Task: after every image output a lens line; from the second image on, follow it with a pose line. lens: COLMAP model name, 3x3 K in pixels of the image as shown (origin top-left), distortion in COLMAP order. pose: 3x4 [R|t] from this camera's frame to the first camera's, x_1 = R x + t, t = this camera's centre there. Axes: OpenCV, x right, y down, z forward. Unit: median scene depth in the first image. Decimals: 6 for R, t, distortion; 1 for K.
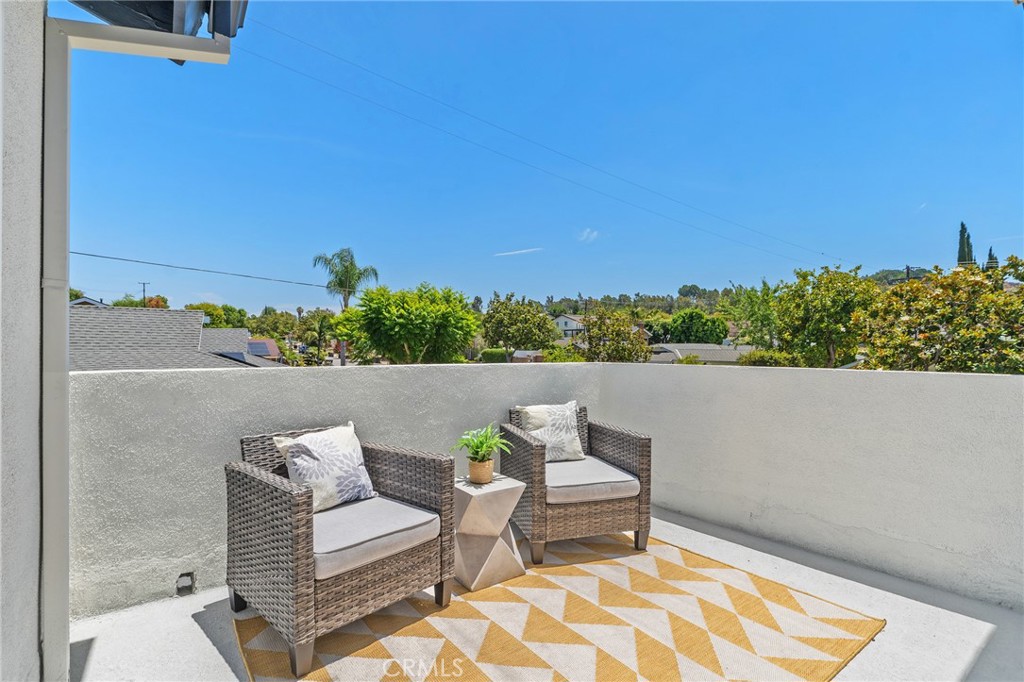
lens RADIAL K [[483.0, 0, 512.2], [0, 483.0, 345.7], [0, 0, 1]] dist [-0.001028, -0.000052]
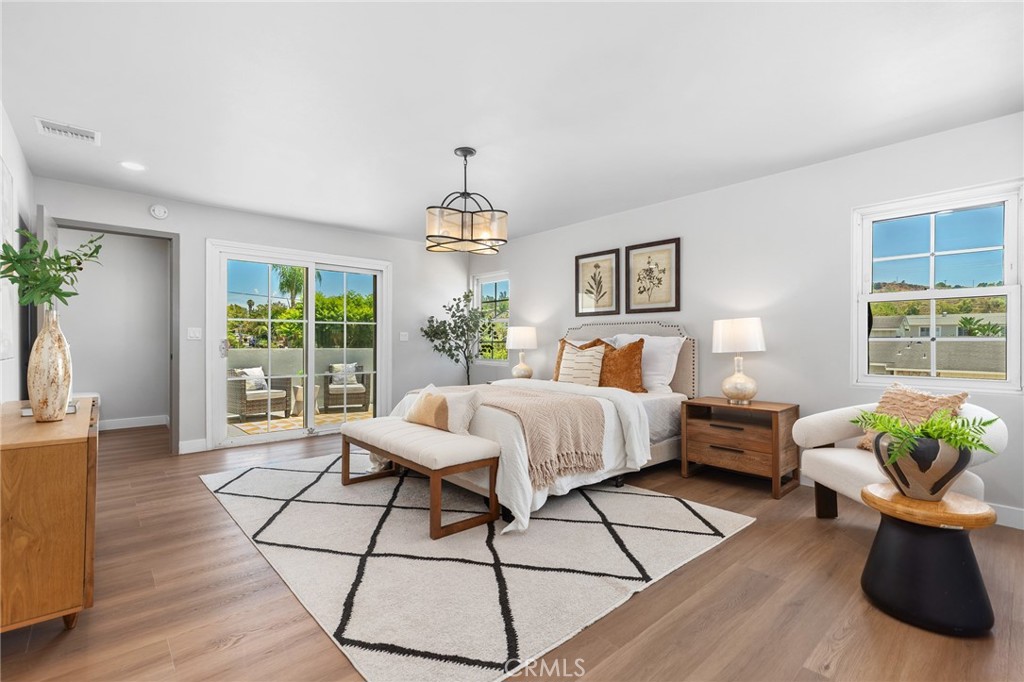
lens RADIAL K [[467.0, 0, 511.7], [0, 467.0, 342.1], [0, 0, 1]] dist [0.000129, -0.000029]
pose [[0.995397, 0.004139, 0.095752, 0.141723], [-0.004498, 0.999984, 0.003533, -0.002044], [-0.095736, -0.003947, 0.995399, -0.308610]]
